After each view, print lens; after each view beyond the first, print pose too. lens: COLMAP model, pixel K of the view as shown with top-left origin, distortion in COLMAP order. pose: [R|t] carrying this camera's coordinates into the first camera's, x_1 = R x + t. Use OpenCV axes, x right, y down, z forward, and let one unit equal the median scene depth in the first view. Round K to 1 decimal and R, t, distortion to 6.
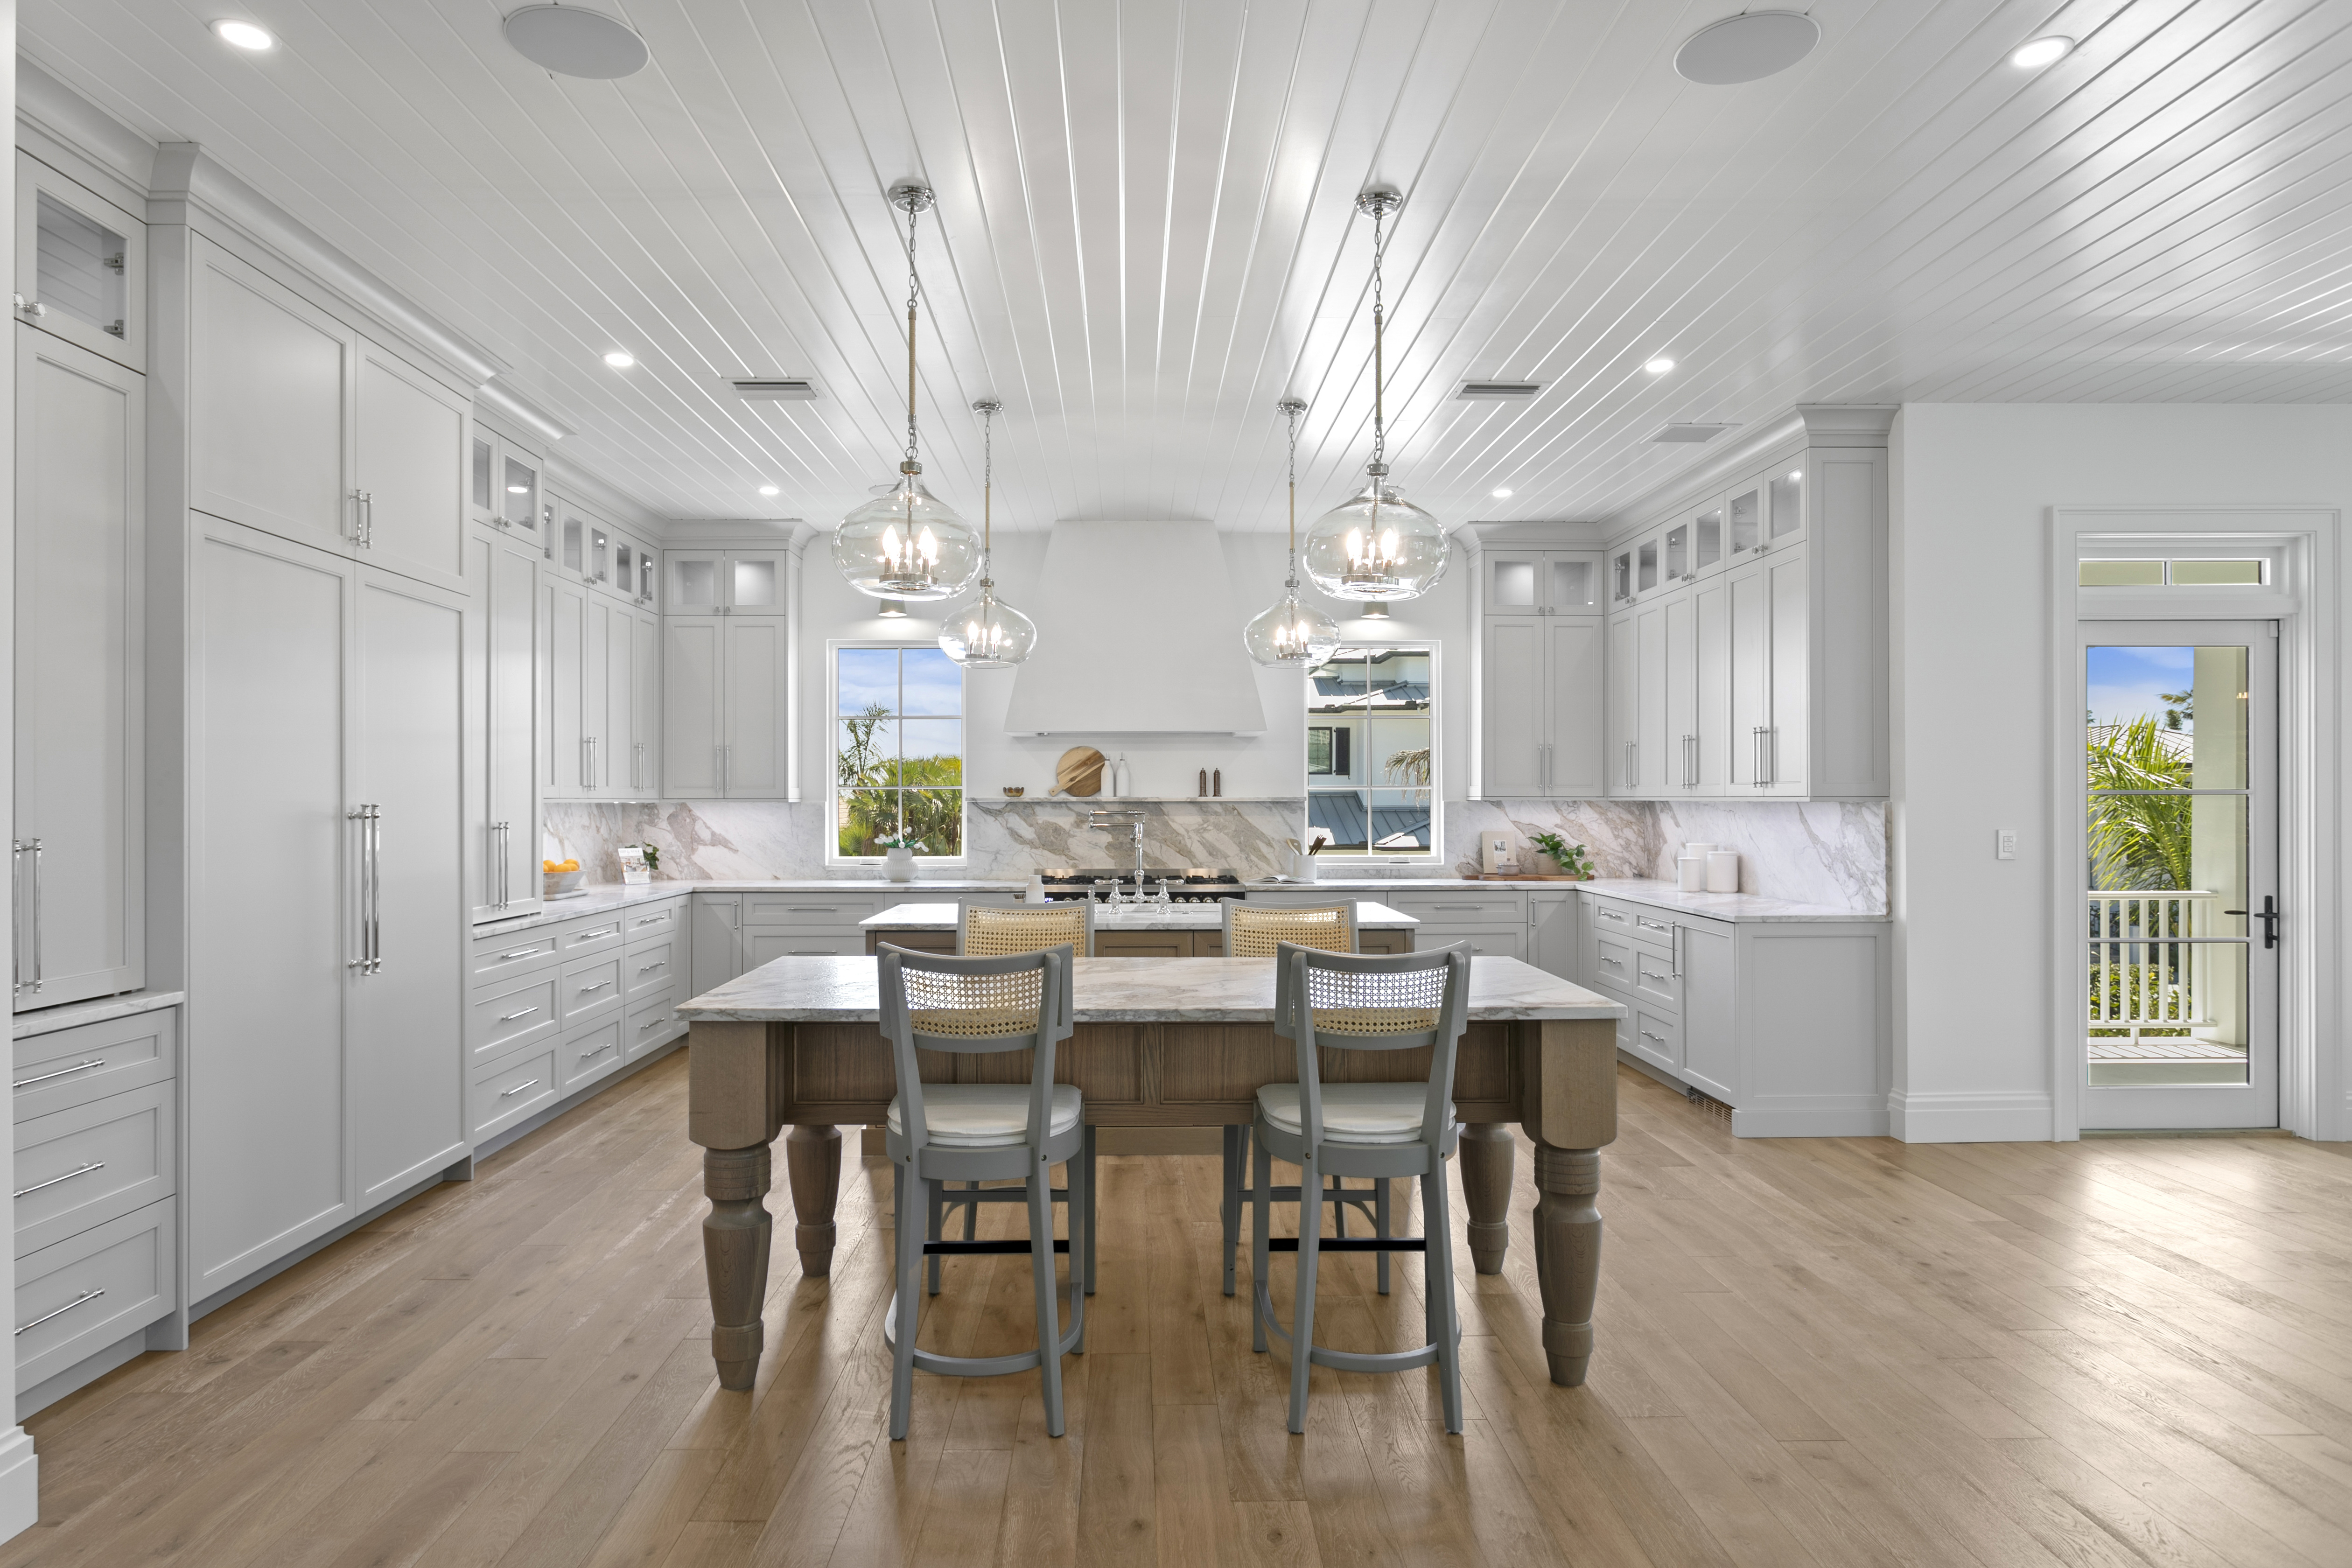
lens RADIAL K [[1378.7, 0, 1161.3], [0, 1378.7, 794.7], [0, 0, 1]] dist [0.004766, 0.002918]
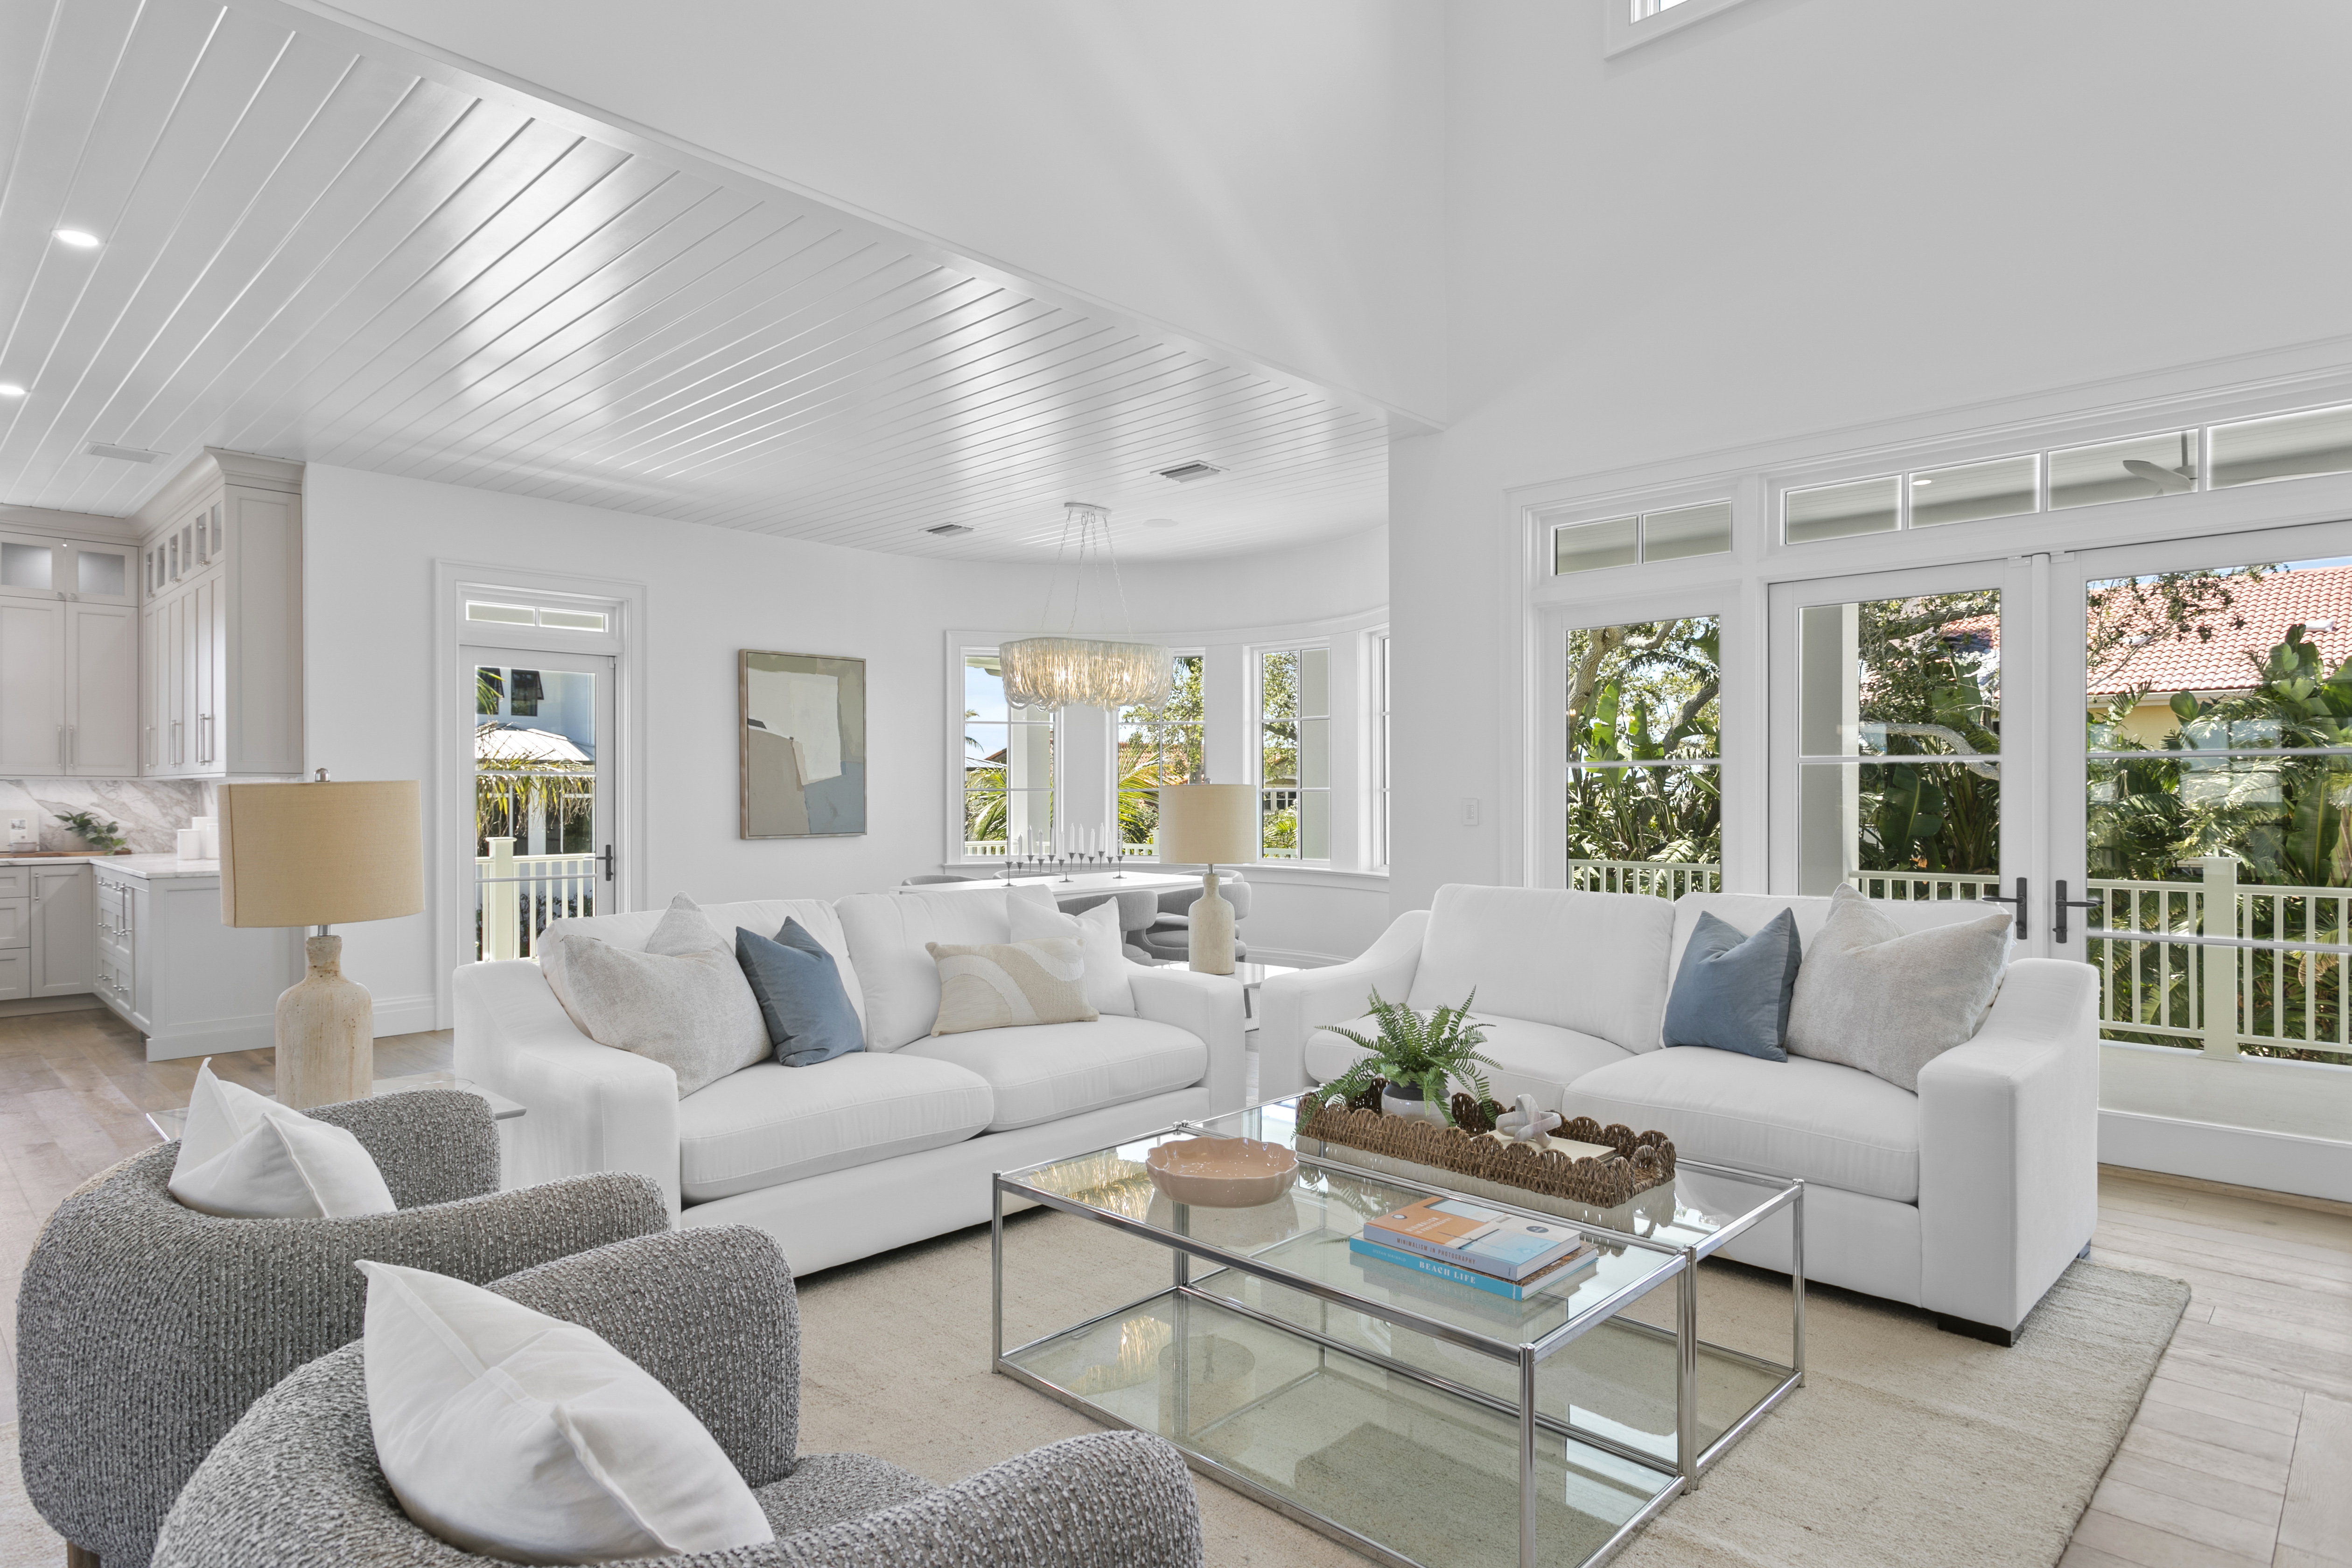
lens RADIAL K [[1297.9, 0, 1145.4], [0, 1297.9, 797.4], [0, 0, 1]] dist [0.001944, 0.002476]
pose [[0.717491, 0.000173, 0.696568, 0.175531], [-0.002992, 0.999992, 0.002834, 0.012149], [-0.696561, -0.004117, 0.717486, -0.263297]]
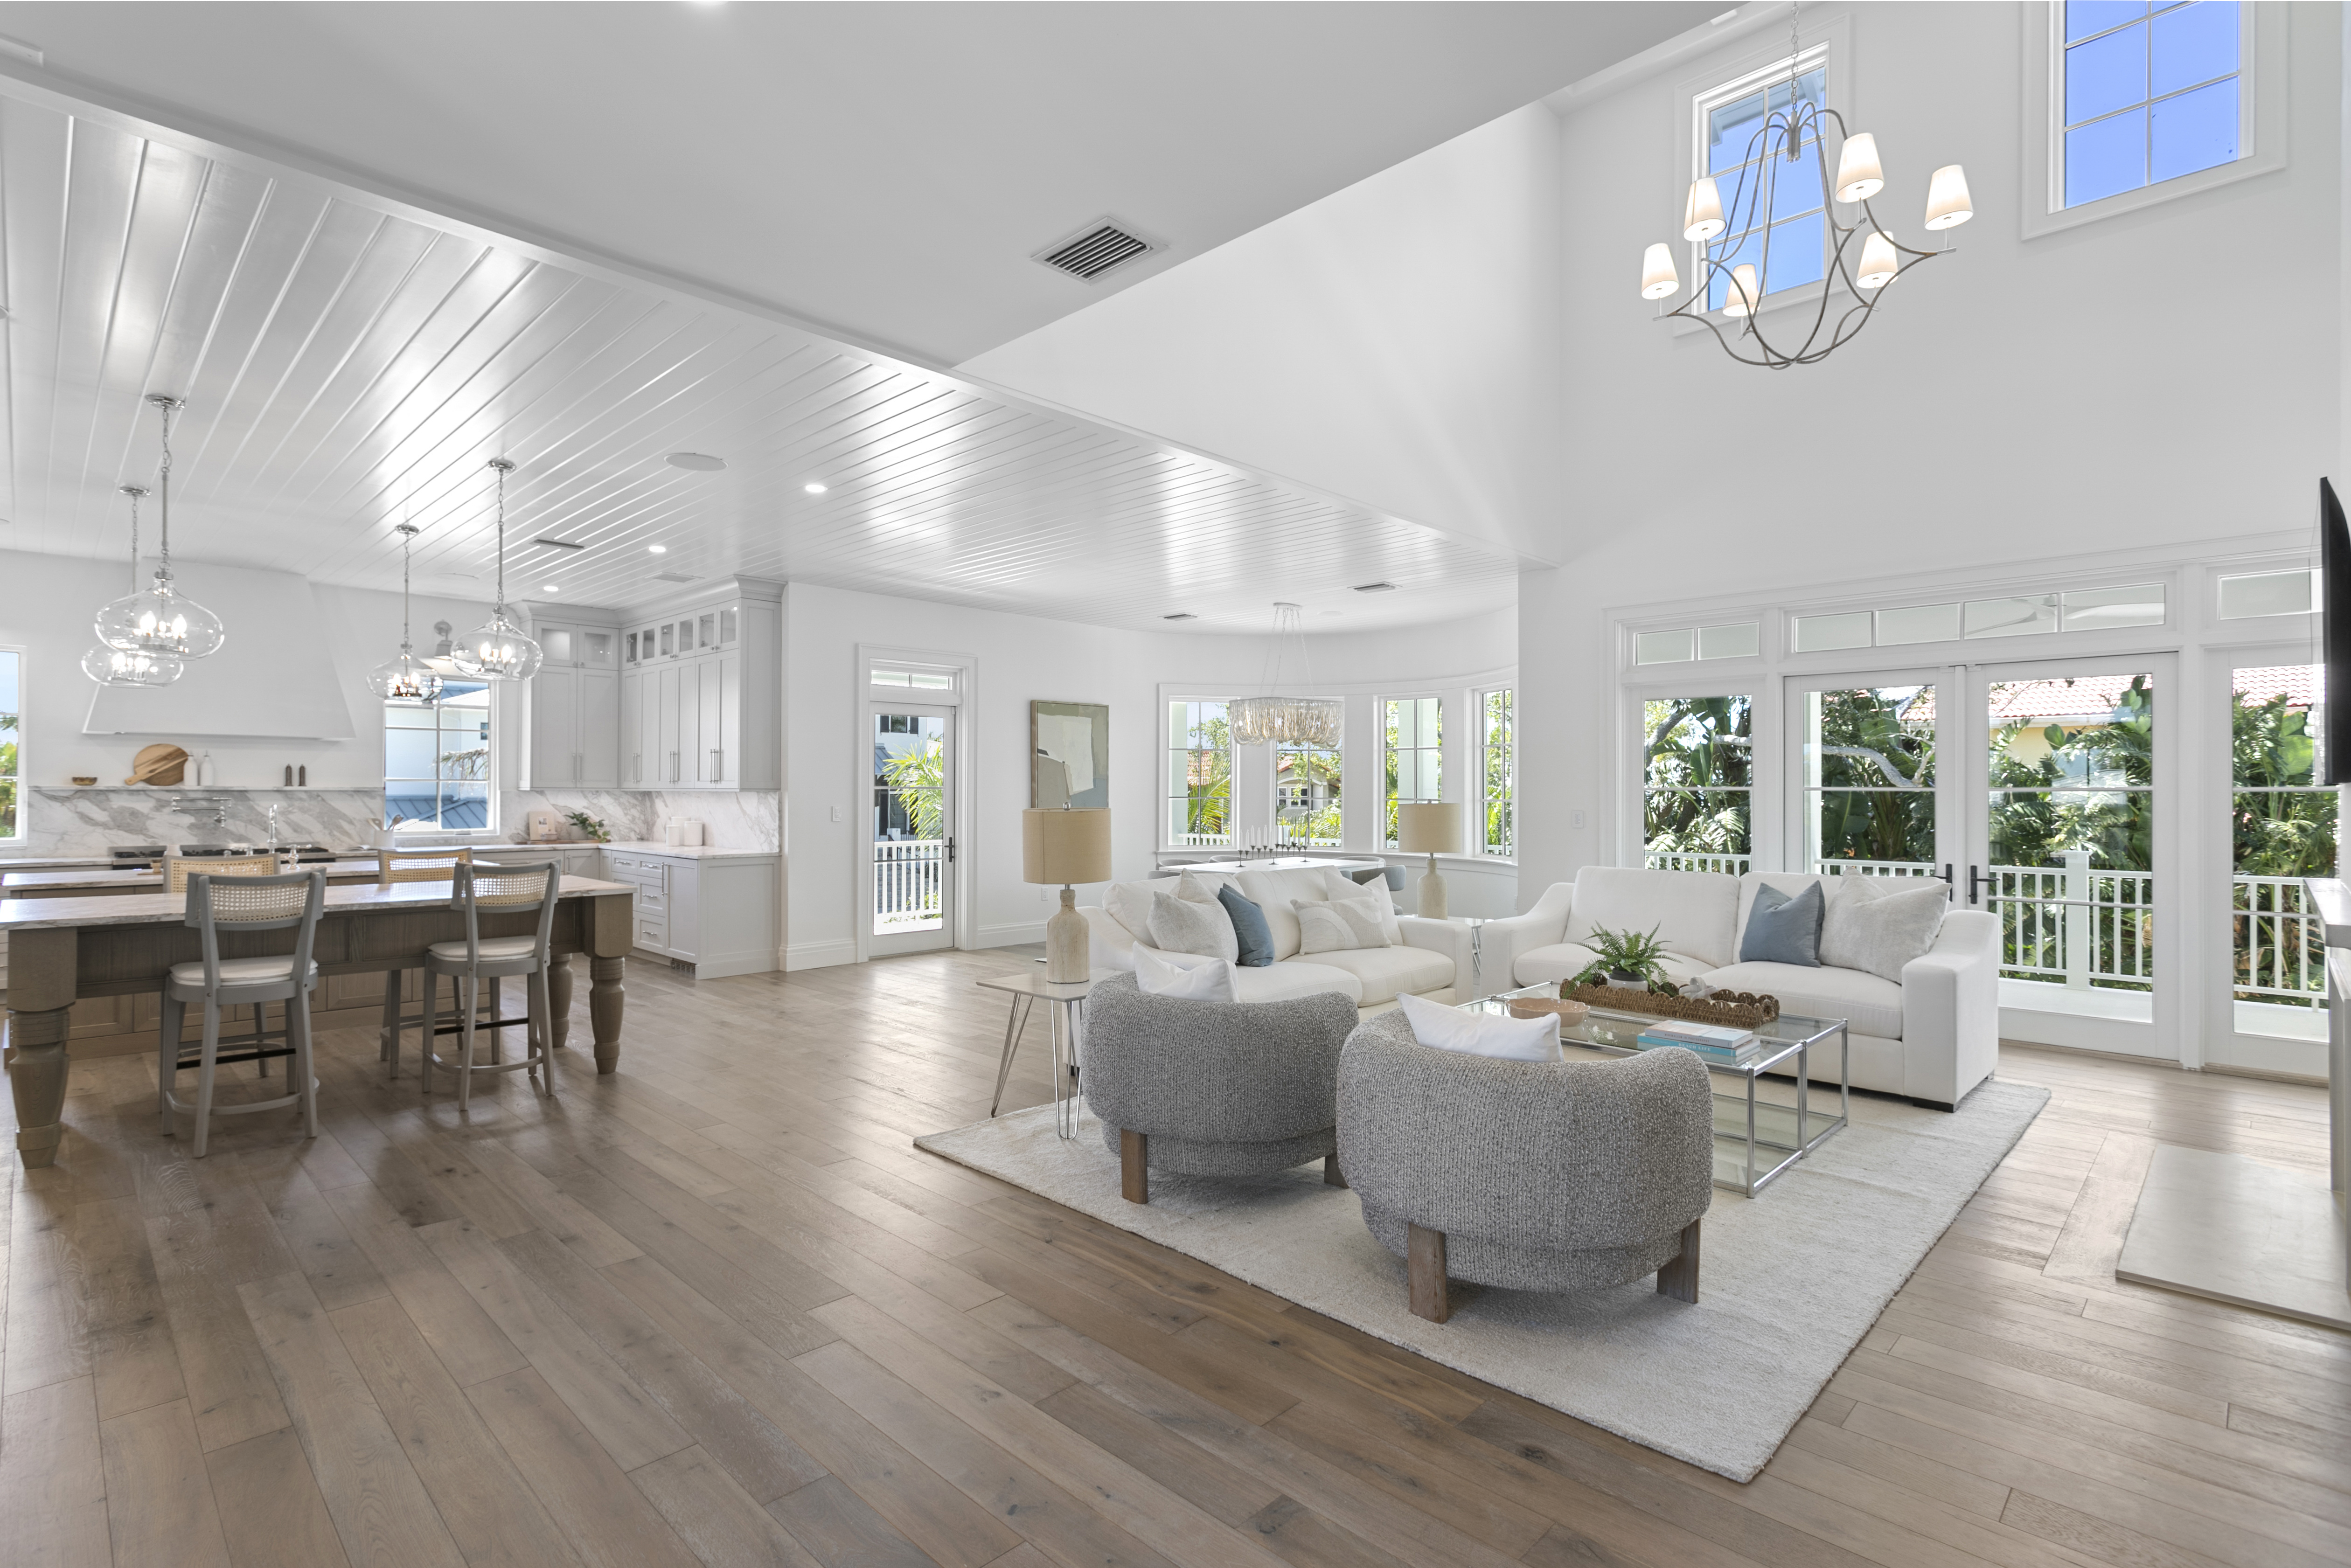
lens RADIAL K [[1117.9, 0, 1145.2], [0, 1117.9, 784.0], [0, 0, 1]] dist [0.003948, -0.000343]
pose [[0.724919, 0.008246, 0.688785, -0.110848], [-0.006671, 0.999965, -0.004951, -0.000938], [-0.688802, -0.001005, 0.724949, -0.305382]]
